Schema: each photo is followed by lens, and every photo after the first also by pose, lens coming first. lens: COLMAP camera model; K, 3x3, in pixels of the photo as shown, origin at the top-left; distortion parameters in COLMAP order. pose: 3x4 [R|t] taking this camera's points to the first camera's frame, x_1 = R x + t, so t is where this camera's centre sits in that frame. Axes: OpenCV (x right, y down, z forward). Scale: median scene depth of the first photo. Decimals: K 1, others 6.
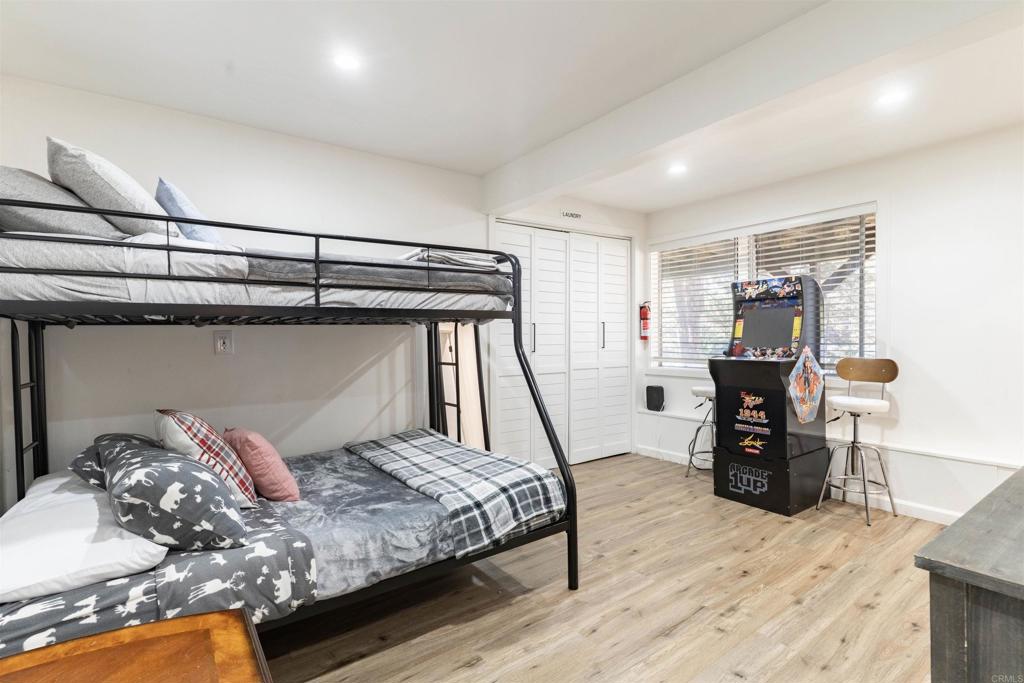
lens RADIAL K [[488.0, 0, 509.7], [0, 488.0, 356.7], [0, 0, 1]] dist [-0.000433, -0.000254]
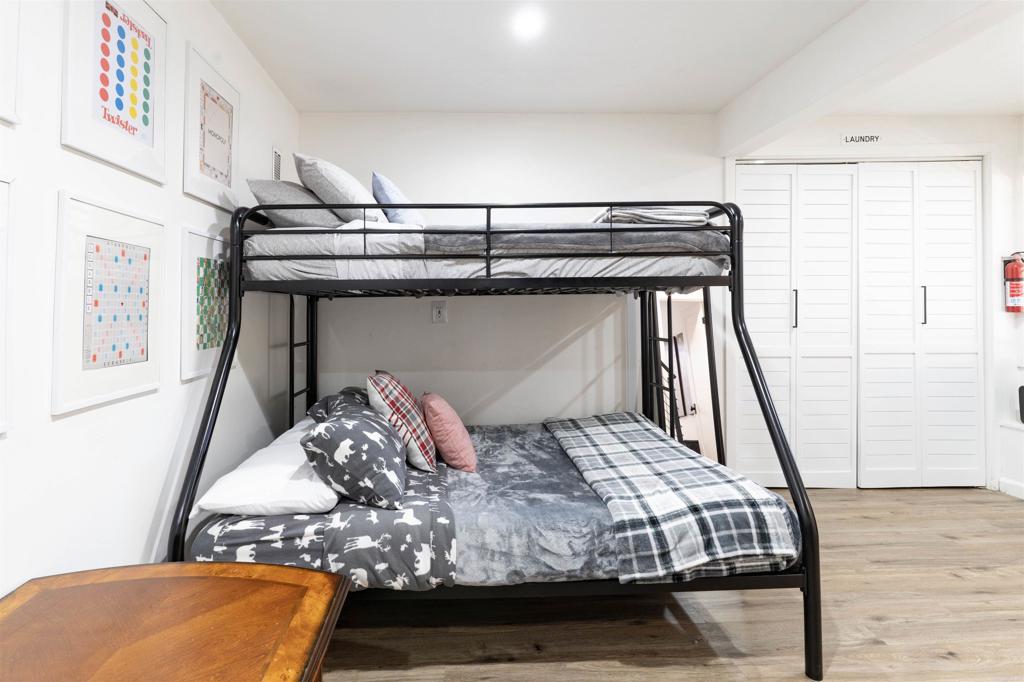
lens RADIAL K [[505.4, 0, 469.1], [0, 505.4, 305.4], [0, 0, 1]] dist [0.002116, 0.000021]
pose [[0.826070, 0.002999, -0.563559, 0.149461], [-0.024365, 0.999241, -0.030397, -0.015435], [0.563040, 0.038841, 0.825516, 0.136875]]
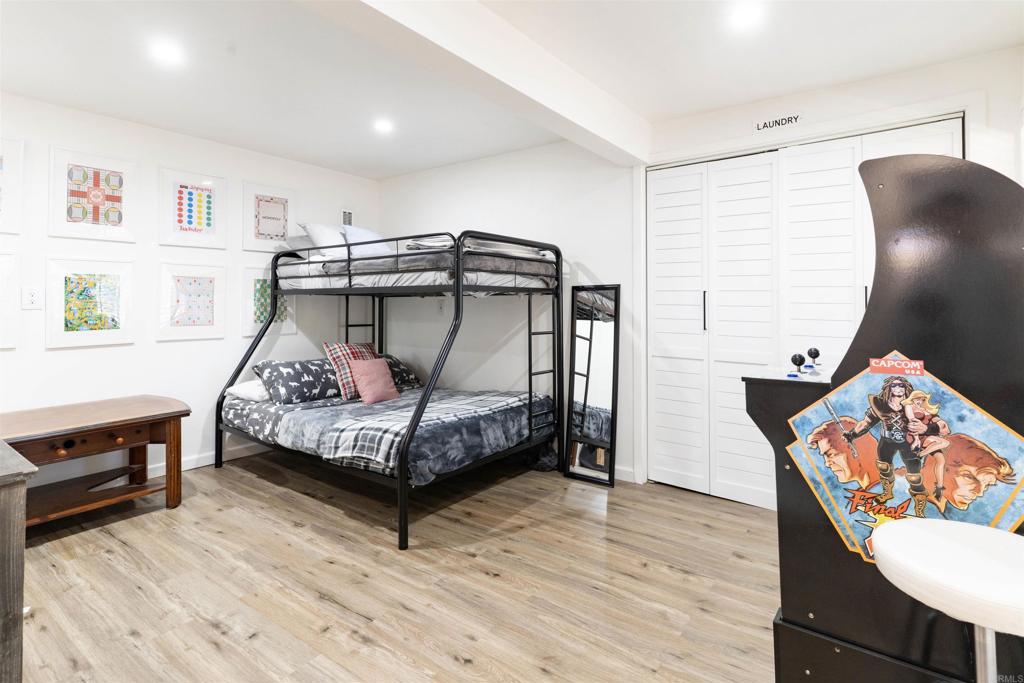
lens RADIAL K [[511.1, 0, 512.1], [0, 511.1, 304.3], [0, 0, 1]] dist [0.000156, -0.000001]
pose [[0.299524, 0.016070, -0.953954, 1.433271], [-0.045836, 0.998946, 0.002436, -0.074797], [0.952987, 0.042995, 0.299945, 1.003737]]
